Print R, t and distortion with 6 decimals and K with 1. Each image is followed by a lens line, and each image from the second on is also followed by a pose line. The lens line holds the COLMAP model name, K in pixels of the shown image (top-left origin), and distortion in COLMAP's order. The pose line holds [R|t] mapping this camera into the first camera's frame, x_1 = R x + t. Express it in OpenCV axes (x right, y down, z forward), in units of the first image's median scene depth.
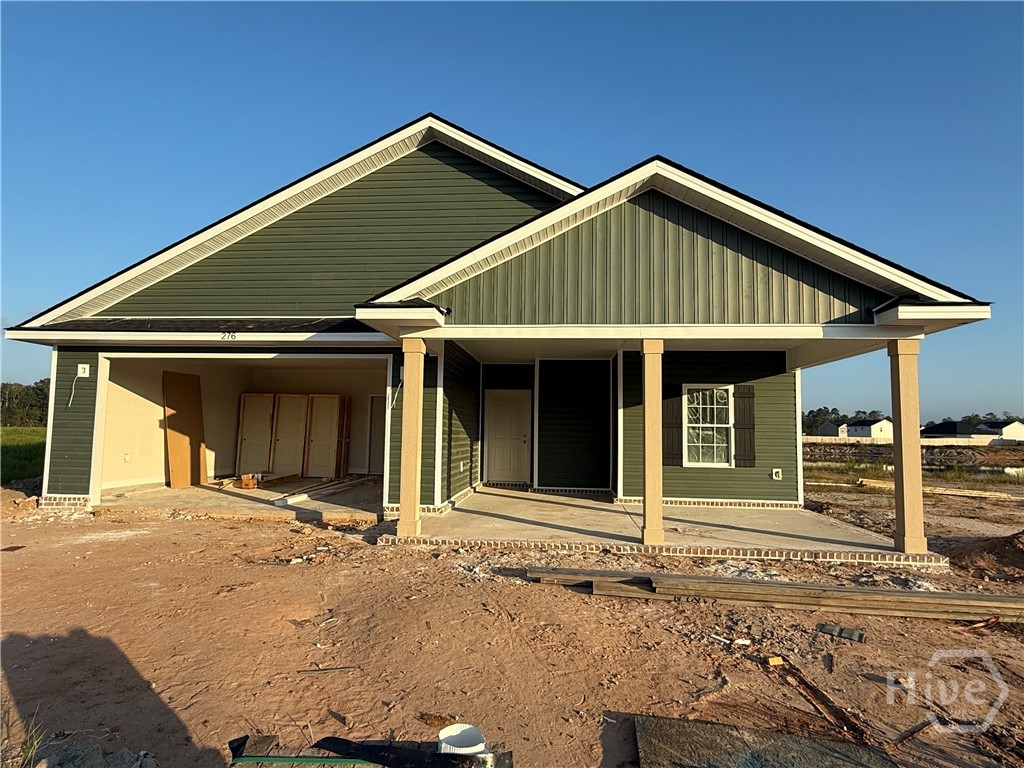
lens RADIAL K [[591.9, 0, 509.7], [0, 591.9, 381.0], [0, 0, 1]] dist [-0.008540, 0.003090]
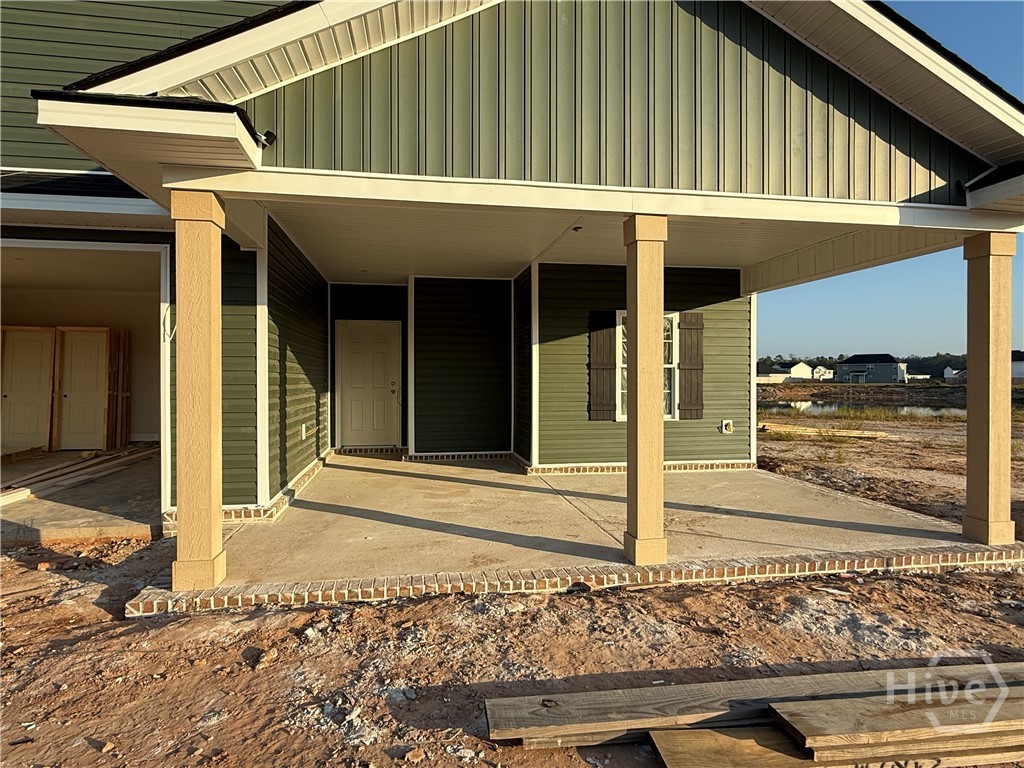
lens RADIAL K [[591.9, 0, 517.3], [0, 591.9, 379.4], [0, 0, 1]] dist [-0.008540, 0.003090]
pose [[0.963537, -0.016837, 0.267043, -0.031102], [-0.007444, 0.995945, 0.089656, 0.028661], [-0.267470, -0.088375, 0.959505, 0.356086]]
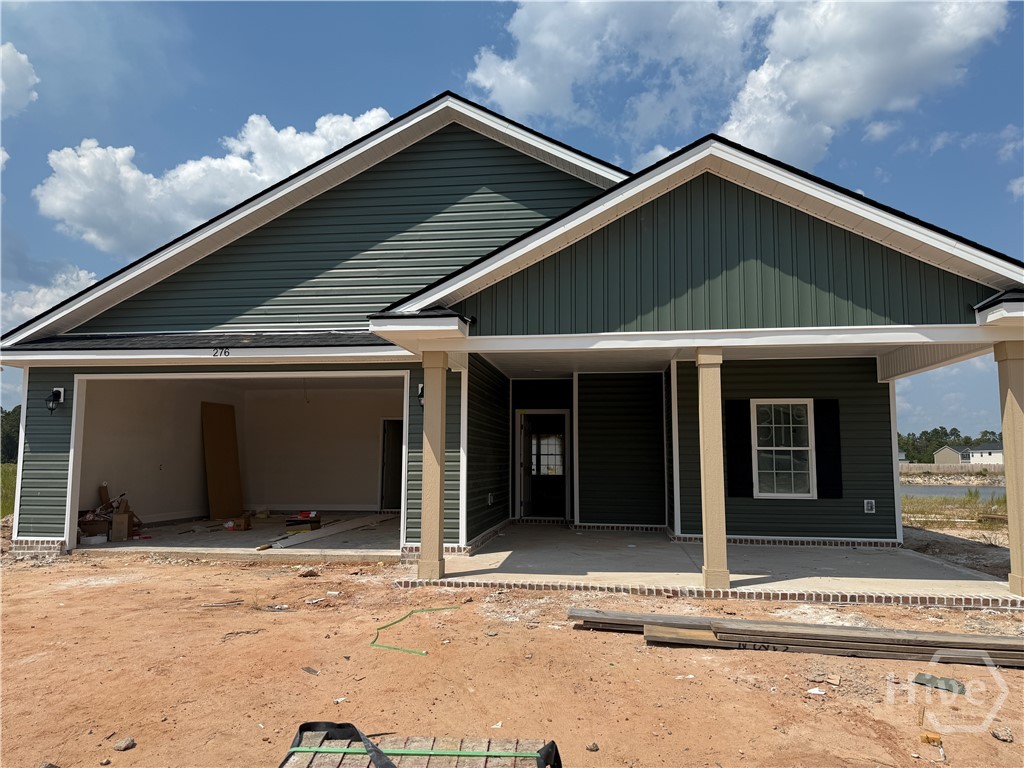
lens RADIAL K [[708.3, 0, 511.5], [0, 708.3, 385.6], [0, 0, 1]] dist [0.072945, -0.102070]
pose [[0.998877, -0.016907, -0.044257, -0.002156], [0.015985, 0.999650, -0.021095, 0.001470], [0.044598, 0.020364, 0.998797, -0.033744]]
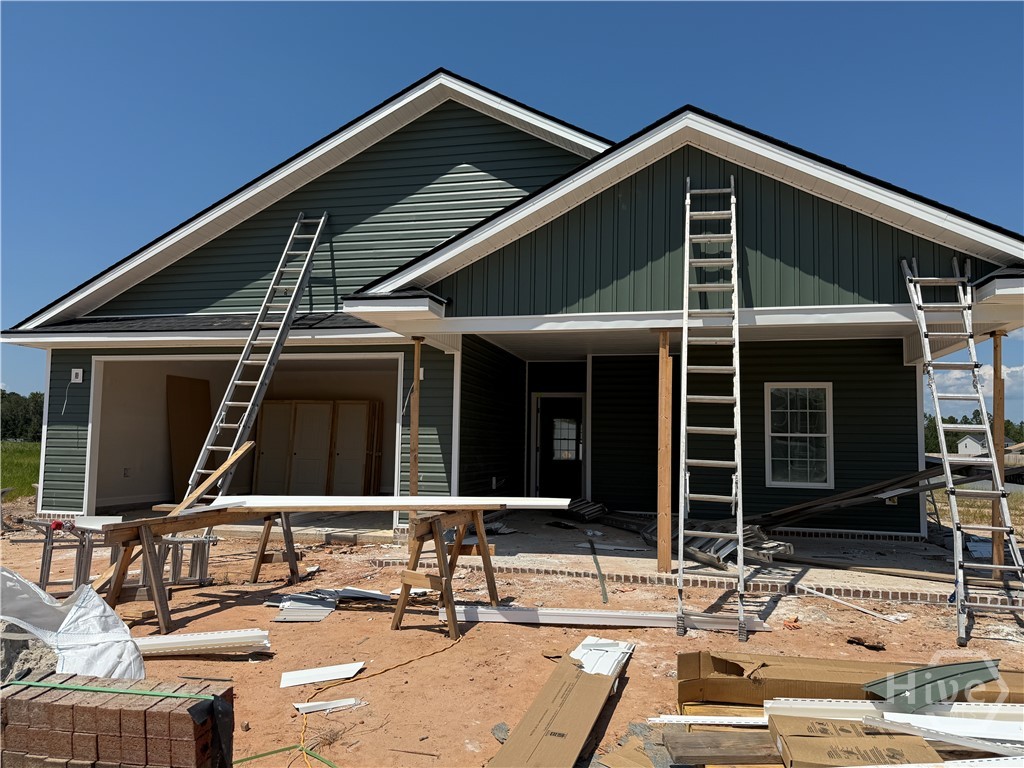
lens RADIAL K [[737.4, 0, 505.9], [0, 737.4, 386.1], [0, 0, 1]] dist [0.045396, -0.047835]
pose [[0.989191, -0.010793, -0.146235, 0.105938], [0.011209, 0.999935, 0.002017, 0.003690], [0.146203, -0.003634, 0.989248, -0.045689]]
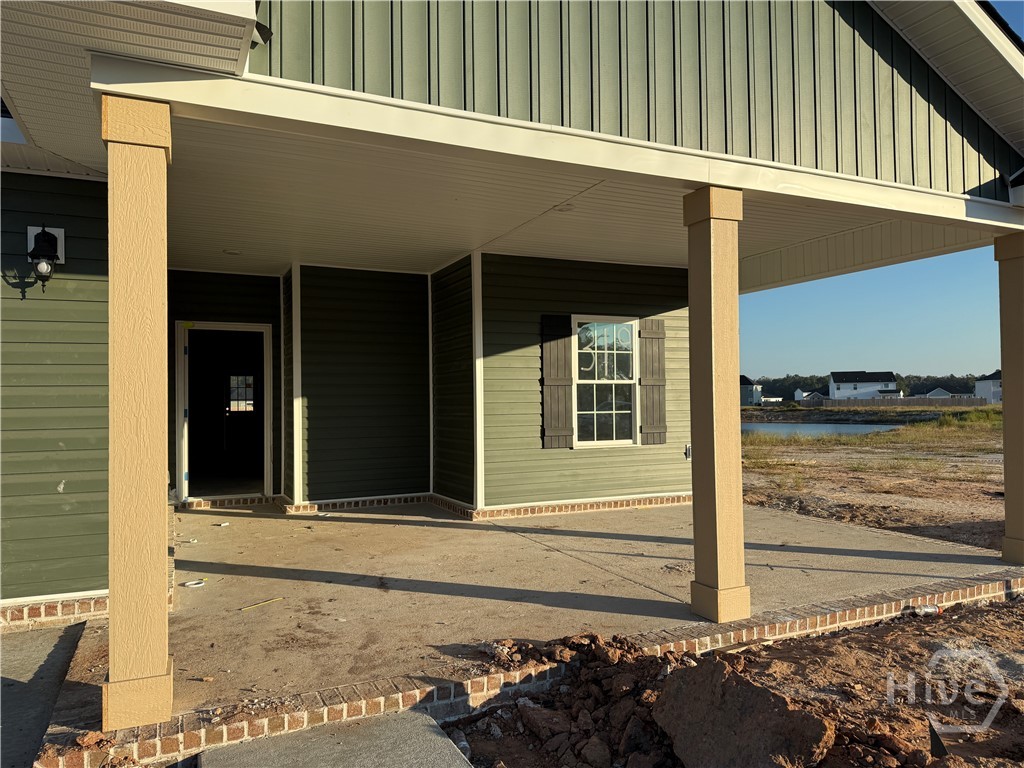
lens RADIAL K [[708.3, 0, 517.5], [0, 708.3, 390.6], [0, 0, 1]] dist [0.072945, -0.102070]
pose [[0.862094, -0.018450, 0.506413, -0.146633], [-0.015854, 0.997866, 0.063344, 0.042730], [-0.506501, -0.062637, 0.859961, 0.445625]]
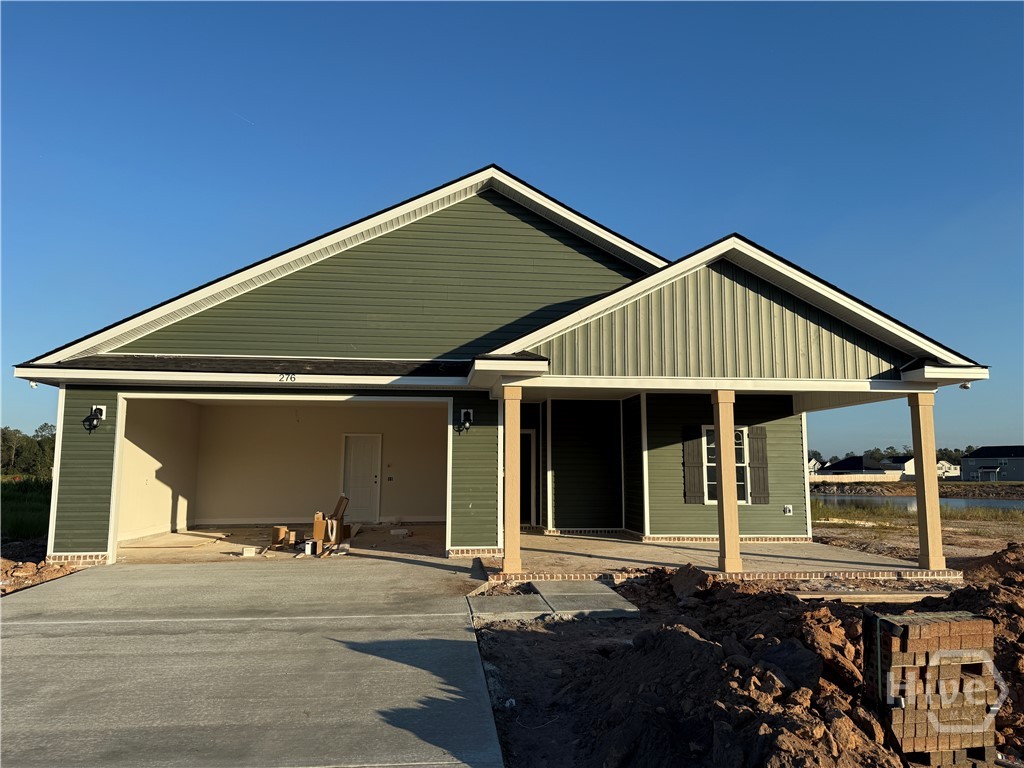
lens RADIAL K [[708.3, 0, 513.1], [0, 708.3, 380.3], [0, 0, 1]] dist [0.072945, -0.102070]
pose [[0.979528, 0.011786, 0.200963, -0.334272], [-0.003105, 0.999050, -0.043457, -0.021925], [-0.201284, 0.041944, 0.978634, -0.202924]]
